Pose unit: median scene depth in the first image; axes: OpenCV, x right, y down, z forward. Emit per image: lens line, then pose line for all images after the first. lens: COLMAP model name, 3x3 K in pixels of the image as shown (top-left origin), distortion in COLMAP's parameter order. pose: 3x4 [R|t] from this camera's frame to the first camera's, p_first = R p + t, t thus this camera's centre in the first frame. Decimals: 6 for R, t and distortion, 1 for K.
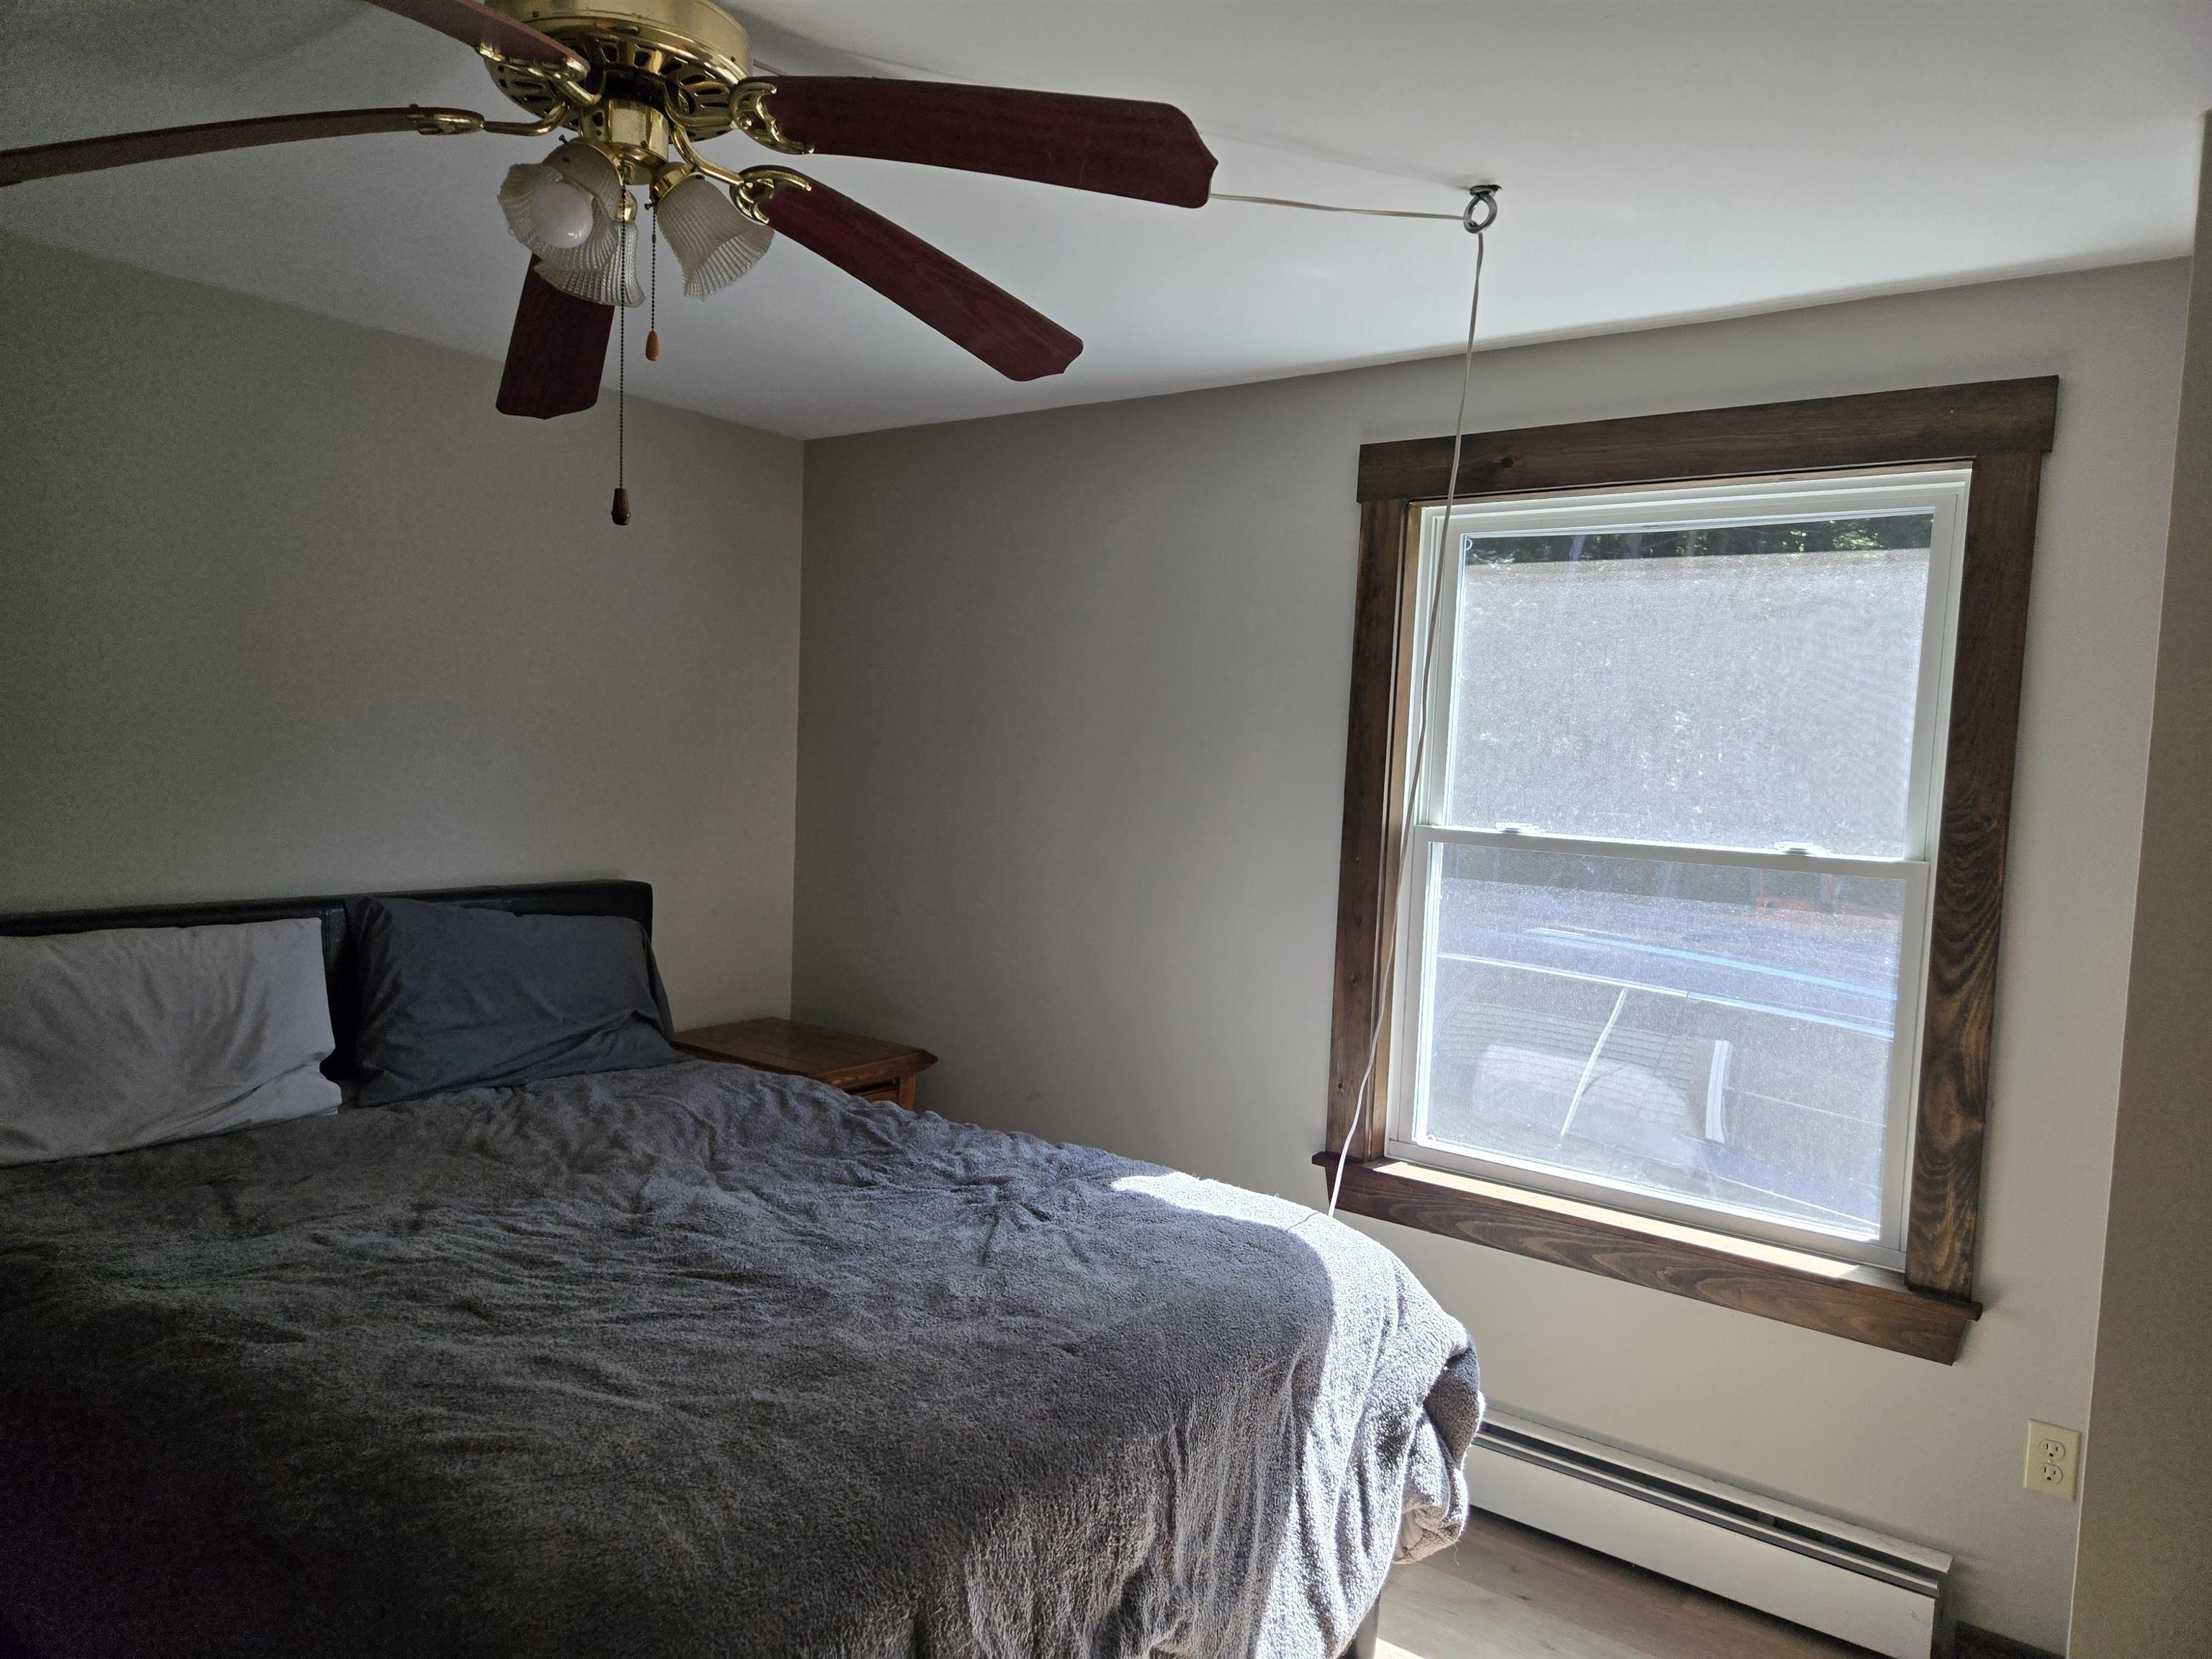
lens RADIAL K [[1513.2, 0, 1098.6], [0, 1513.2, 858.5], [0, 0, 1]] dist [0.065189, -0.051332]
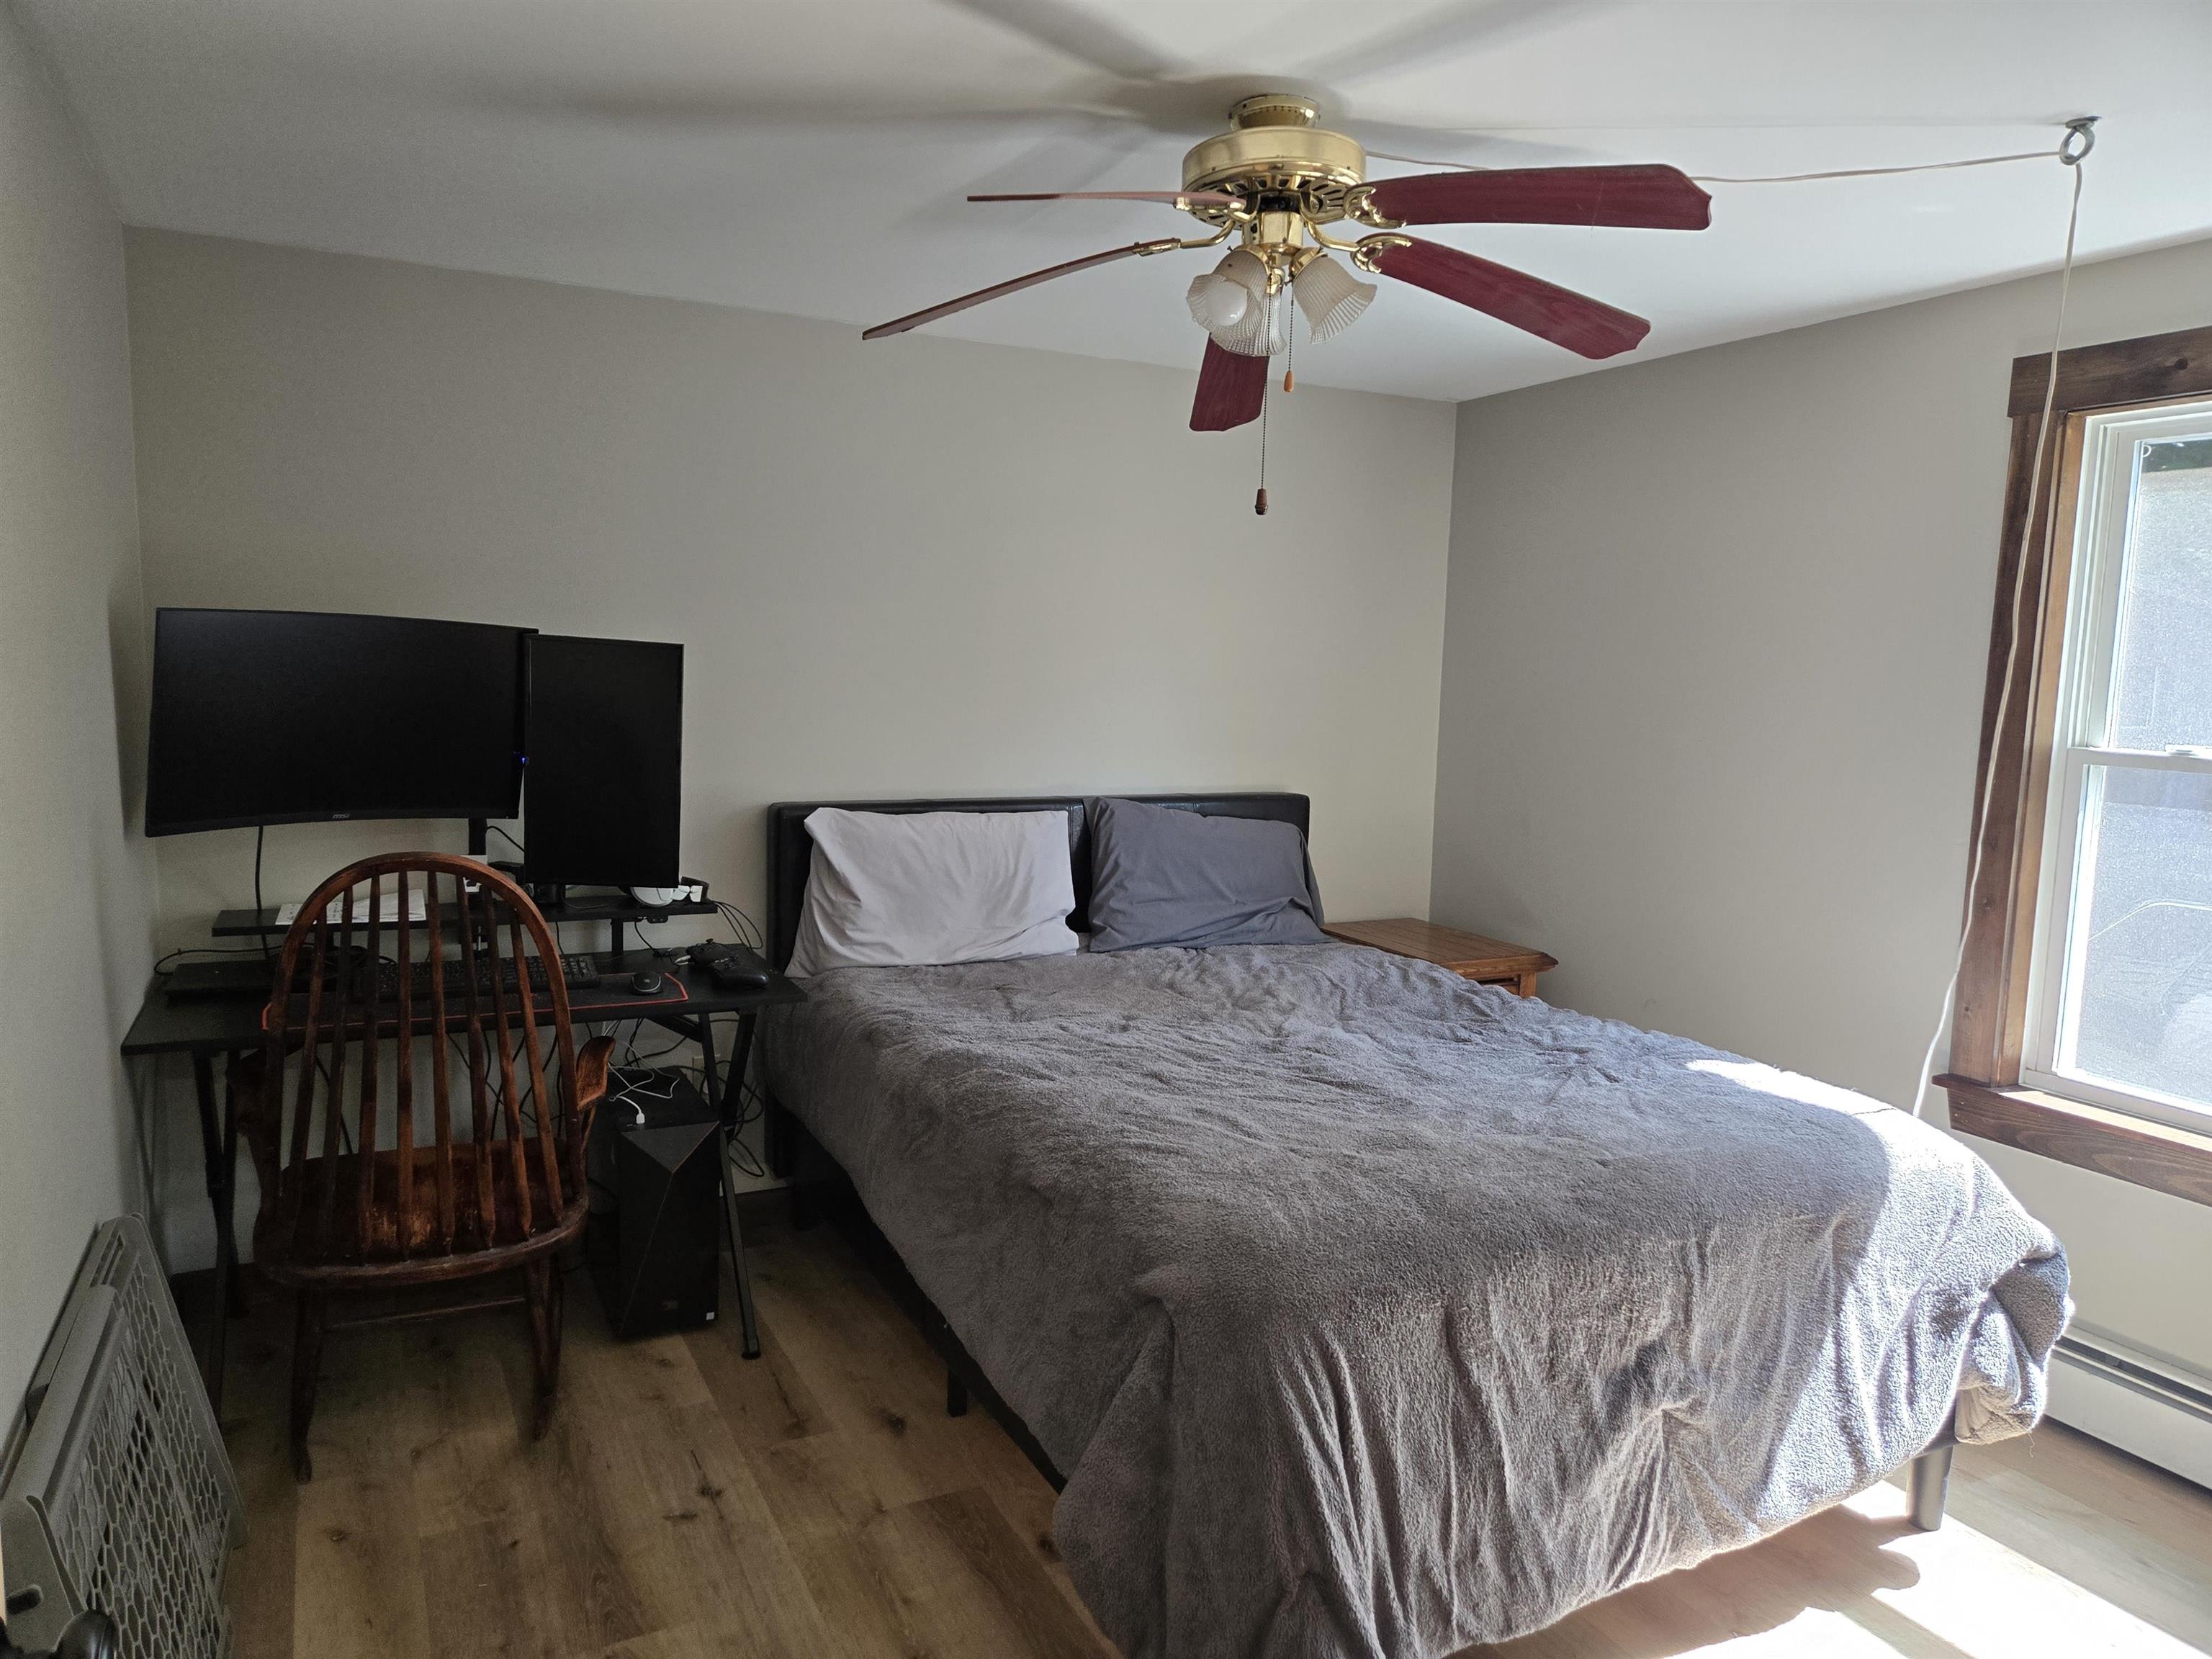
lens RADIAL K [[1513.2, 0, 1098.6], [0, 1513.2, 858.5], [0, 0, 1]] dist [0.065189, -0.051332]
pose [[0.900758, 0.036249, -0.432806, 0.119745], [-0.019601, 0.998888, 0.042867, 0.028474], [0.433879, -0.030130, 0.900467, -0.236974]]
